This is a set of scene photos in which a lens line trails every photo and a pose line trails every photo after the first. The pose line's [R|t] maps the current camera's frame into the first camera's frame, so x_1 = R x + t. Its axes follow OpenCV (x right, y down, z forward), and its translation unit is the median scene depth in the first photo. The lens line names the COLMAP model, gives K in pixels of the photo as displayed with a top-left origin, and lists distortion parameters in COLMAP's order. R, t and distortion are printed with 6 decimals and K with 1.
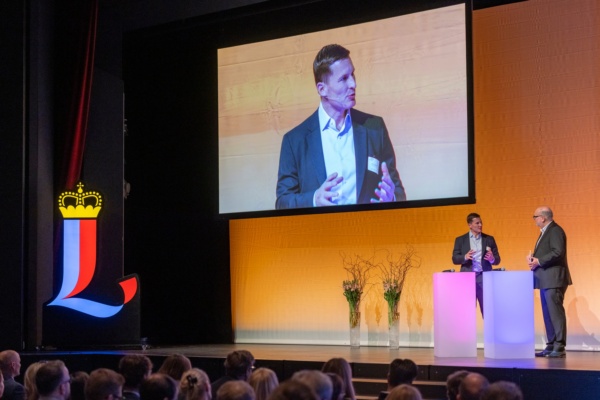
lens RADIAL K [[1193.4, 0, 300.0], [0, 1193.4, 200.0], [0, 0, 1]] dist [-0.054481, -0.168999]
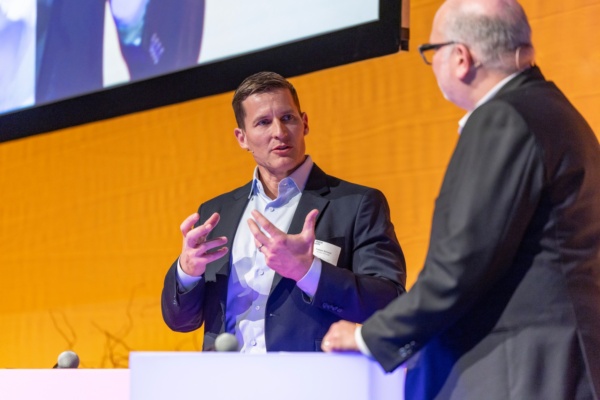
lens RADIAL K [[2775.4, 0, 300.0], [0, 2775.4, 200.0], [0, 0, 1]] dist [0.180099, -1.284764]
pose [[0.965439, -0.010933, -0.260399, 0.230699], [0.001601, 0.999350, -0.036020, 0.041108], [0.260624, 0.034358, 0.964829, 0.493976]]
